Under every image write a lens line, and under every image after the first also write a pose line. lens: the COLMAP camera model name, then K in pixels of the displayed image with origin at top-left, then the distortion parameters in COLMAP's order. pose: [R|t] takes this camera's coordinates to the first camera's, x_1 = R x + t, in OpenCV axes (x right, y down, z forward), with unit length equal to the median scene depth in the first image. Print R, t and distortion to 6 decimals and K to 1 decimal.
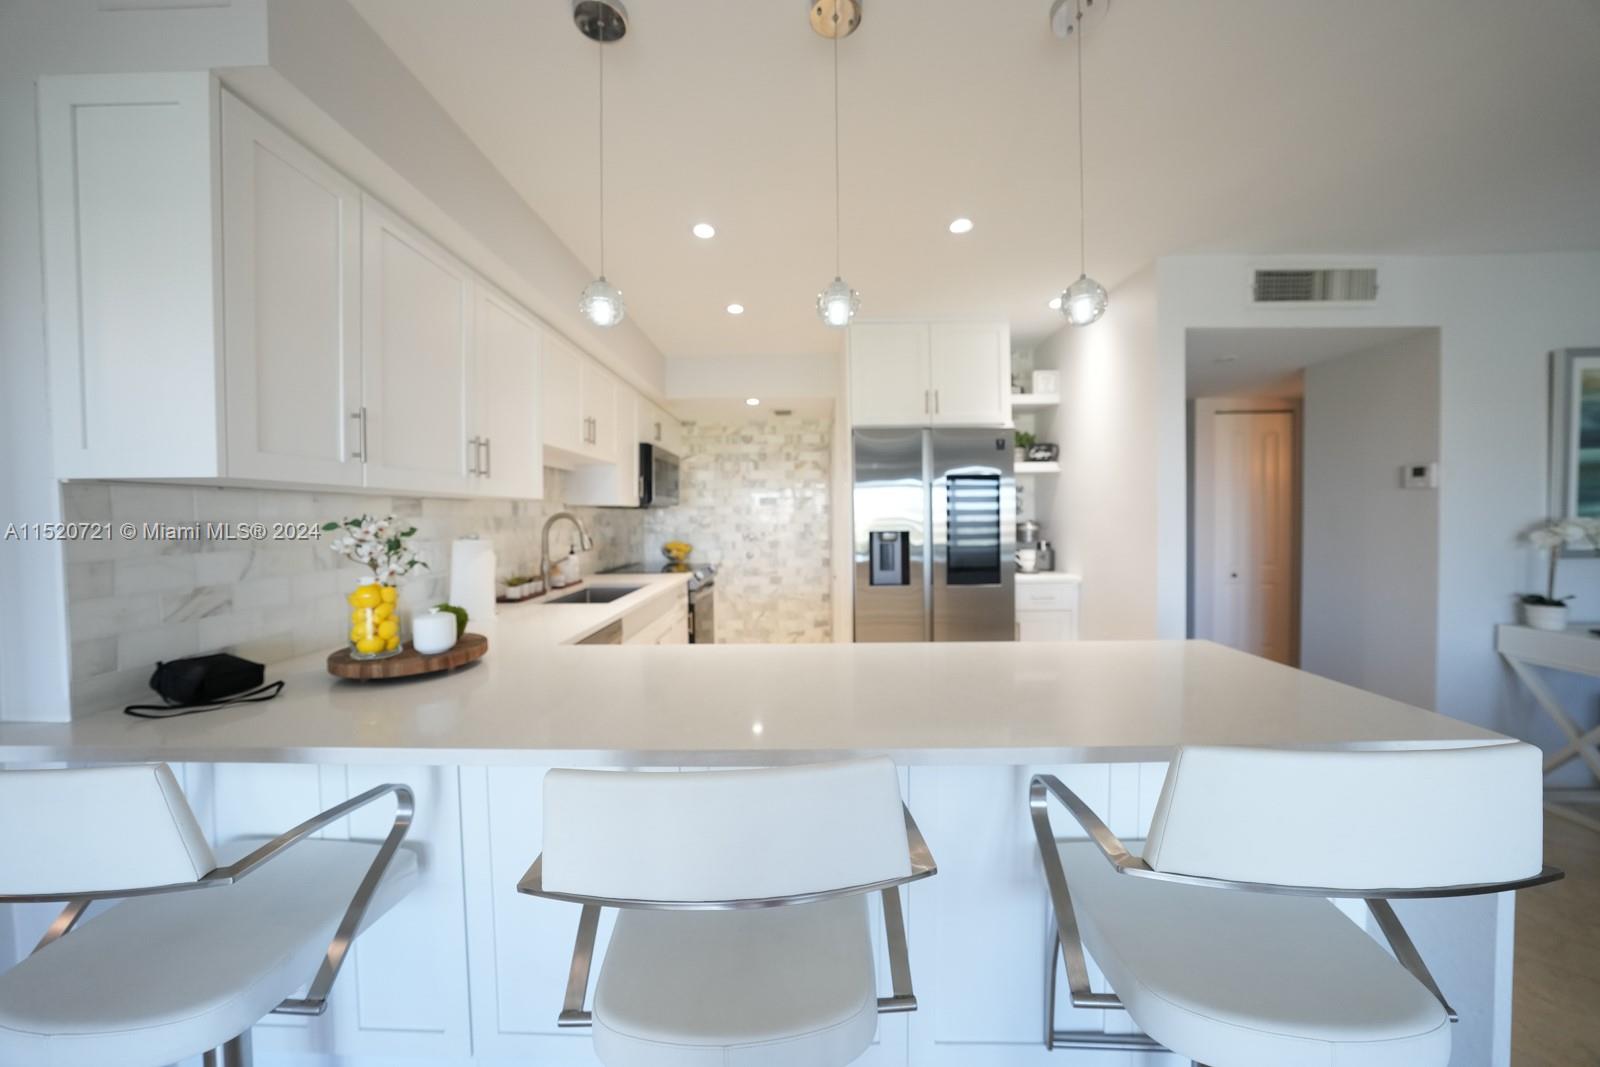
lens RADIAL K [[545.9, 0, 801.4], [0, 545.9, 525.7], [0, 0, 1]] dist [-0.007735, 0.000079]
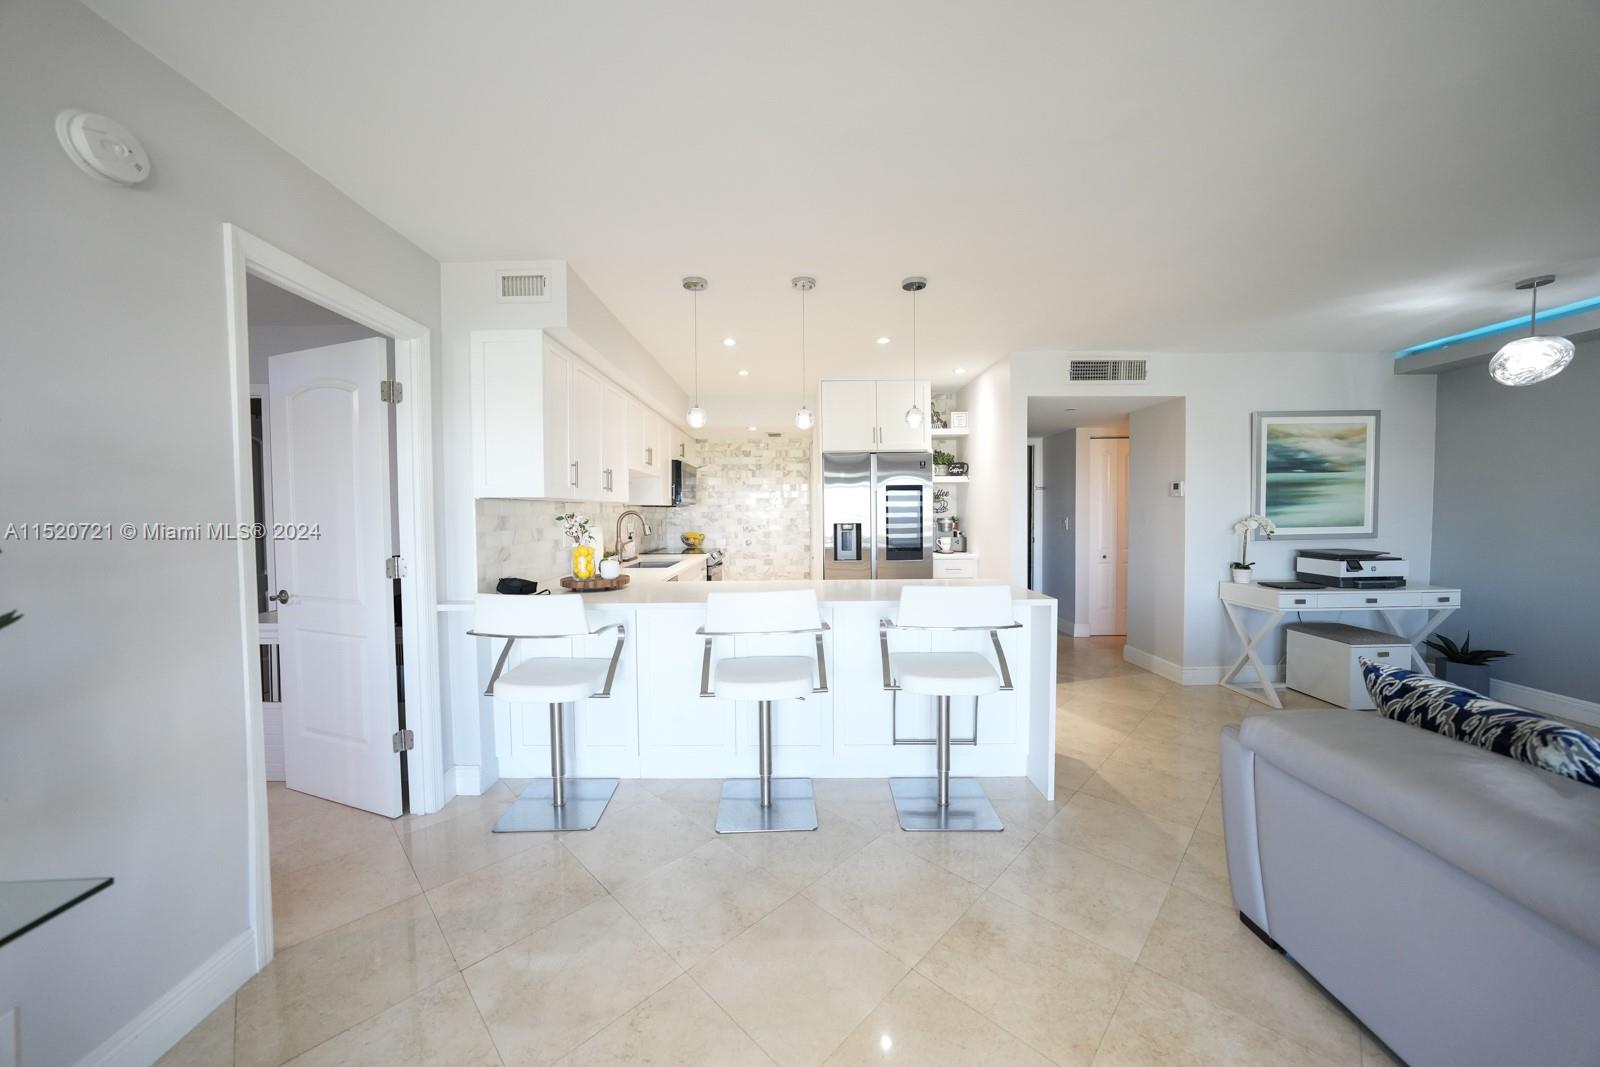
lens RADIAL K [[545.9, 0, 801.4], [0, 545.9, 525.7], [0, 0, 1]] dist [-0.007735, 0.000079]
pose [[0.999742, 0.002333, 0.022603, 0.002689], [-0.002507, 0.999967, 0.007663, 0.004585], [-0.022584, -0.007718, 0.999715, -0.425739]]
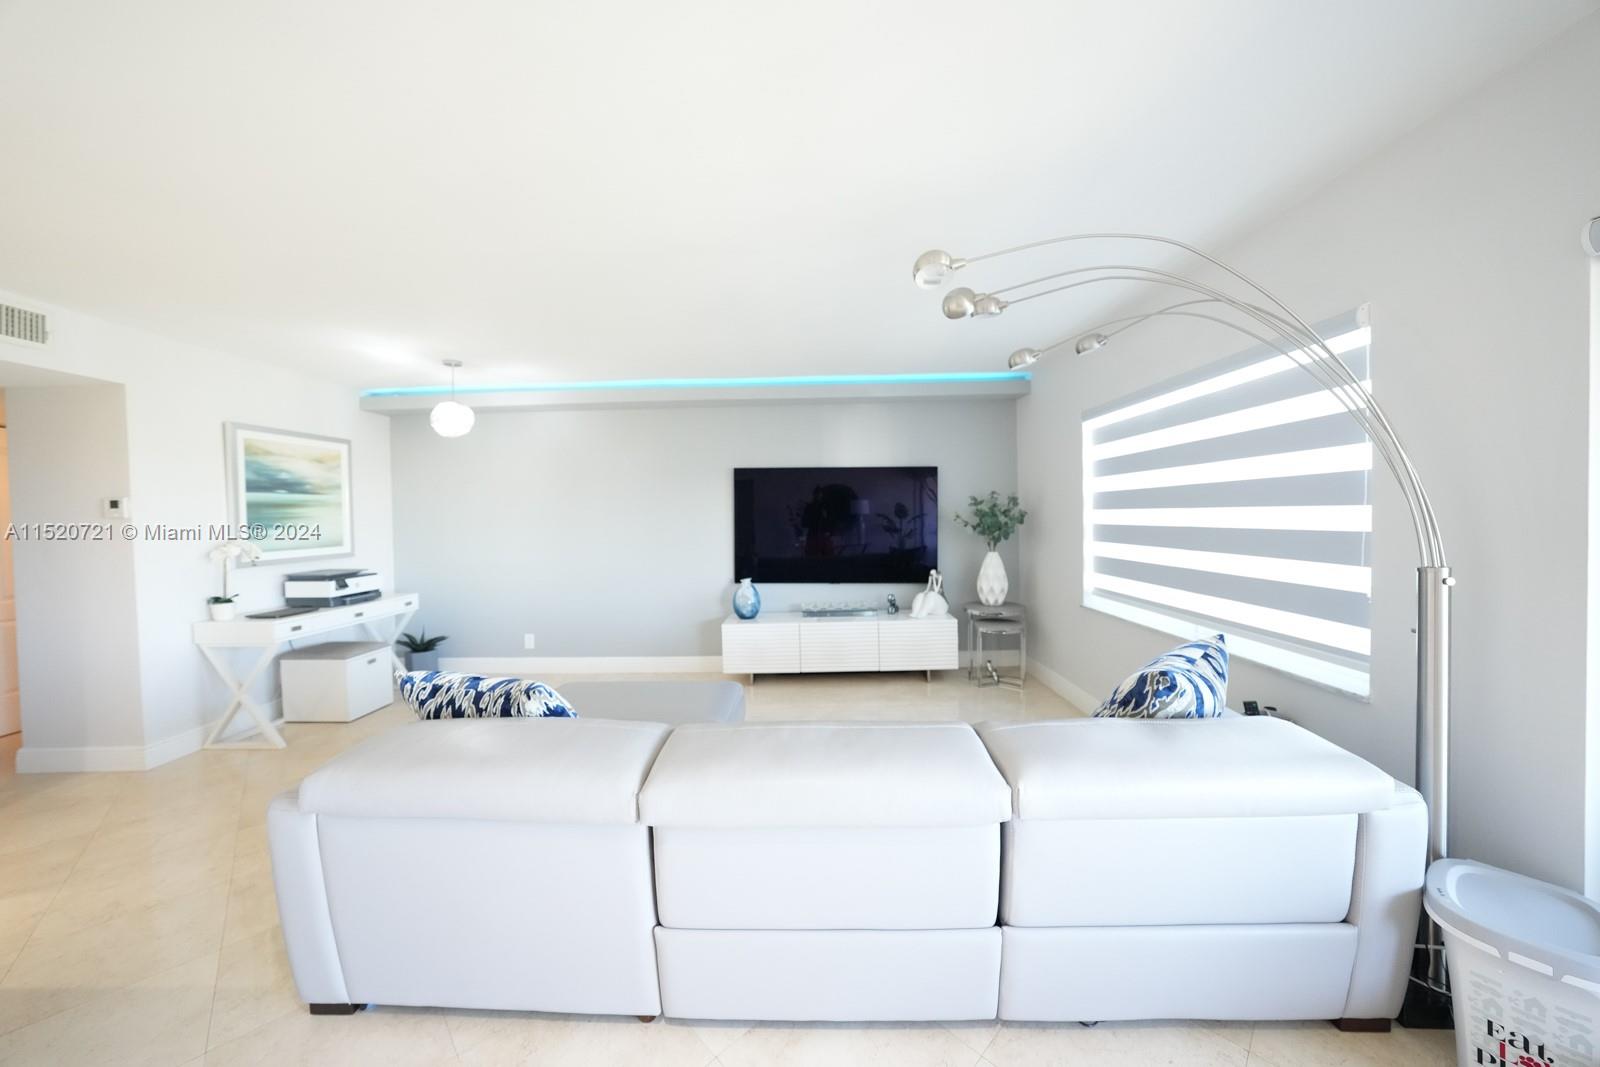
lens RADIAL K [[554.4, 0, 798.5], [0, 554.4, 528.1], [0, 0, 1]] dist [-0.027412, 0.008158]
pose [[0.021446, -0.010930, 0.999710, 0.004717], [0.041433, 0.999091, 0.010035, 0.000356], [-0.998911, 0.041206, 0.021880, -0.364832]]
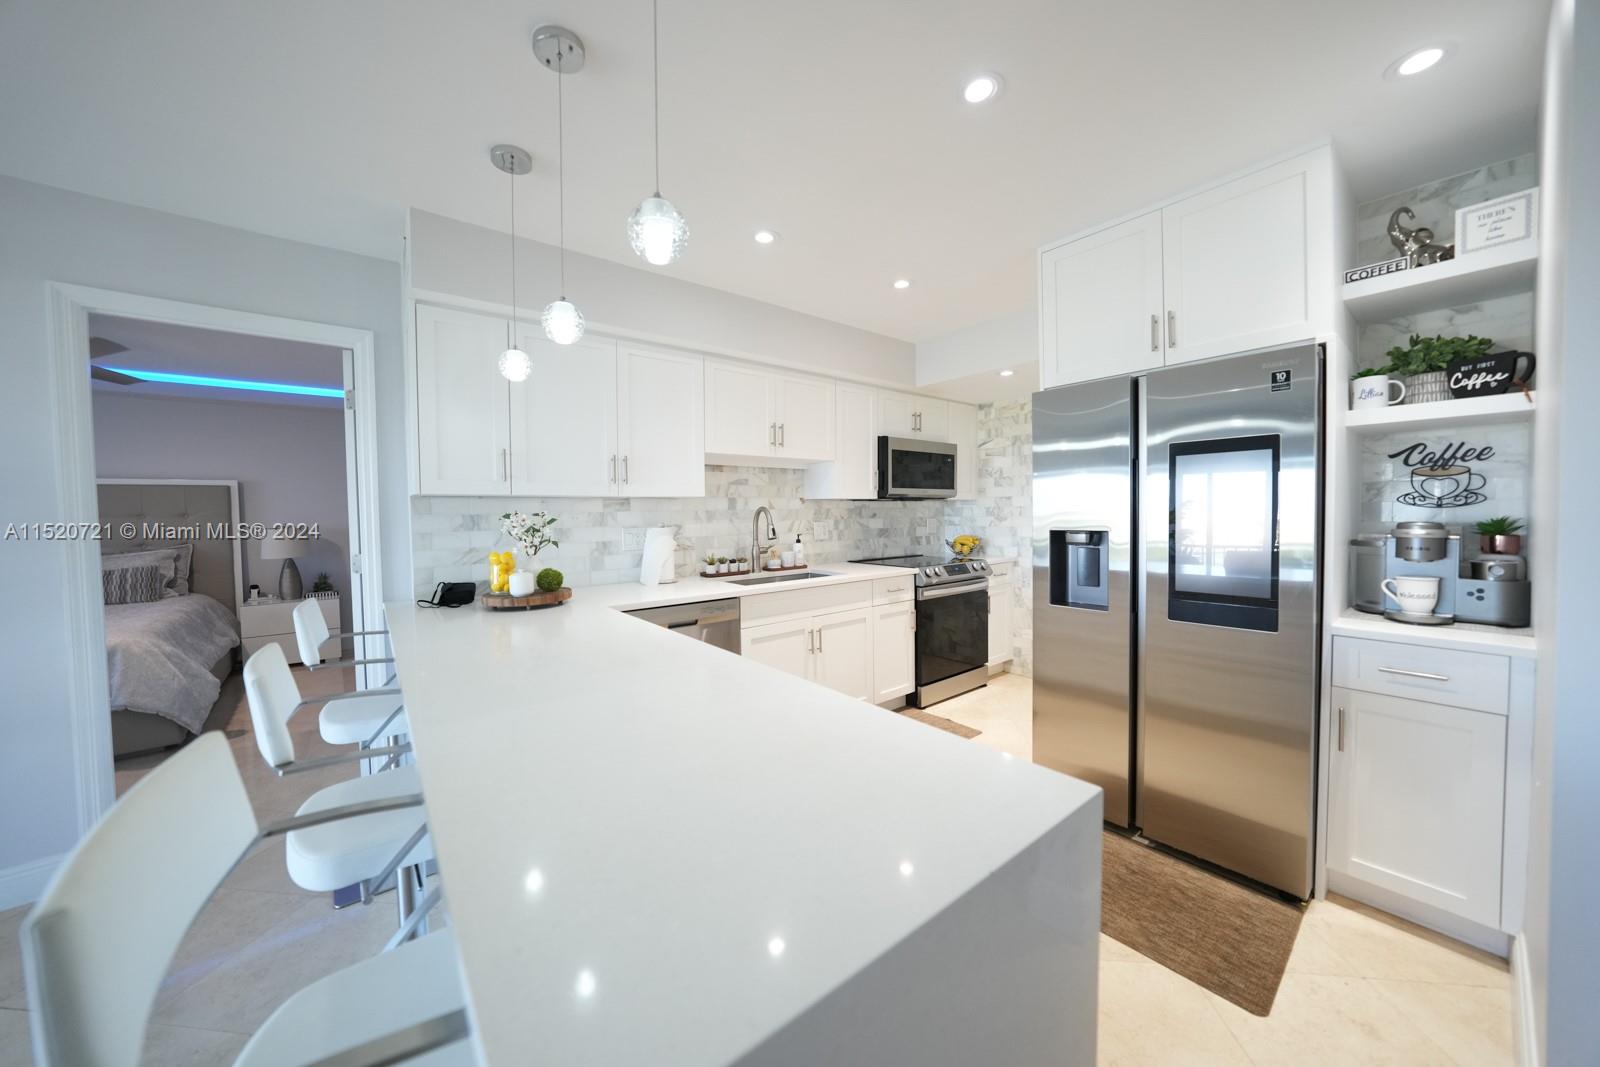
lens RADIAL K [[554.4, 0, 798.5], [0, 554.4, 528.1], [0, 0, 1]] dist [-0.027412, 0.008158]
pose [[0.633480, 0.026383, -0.773309, 0.440127], [-0.007968, 0.999588, 0.027576, -0.009053], [0.773718, -0.011307, 0.633429, 0.239013]]
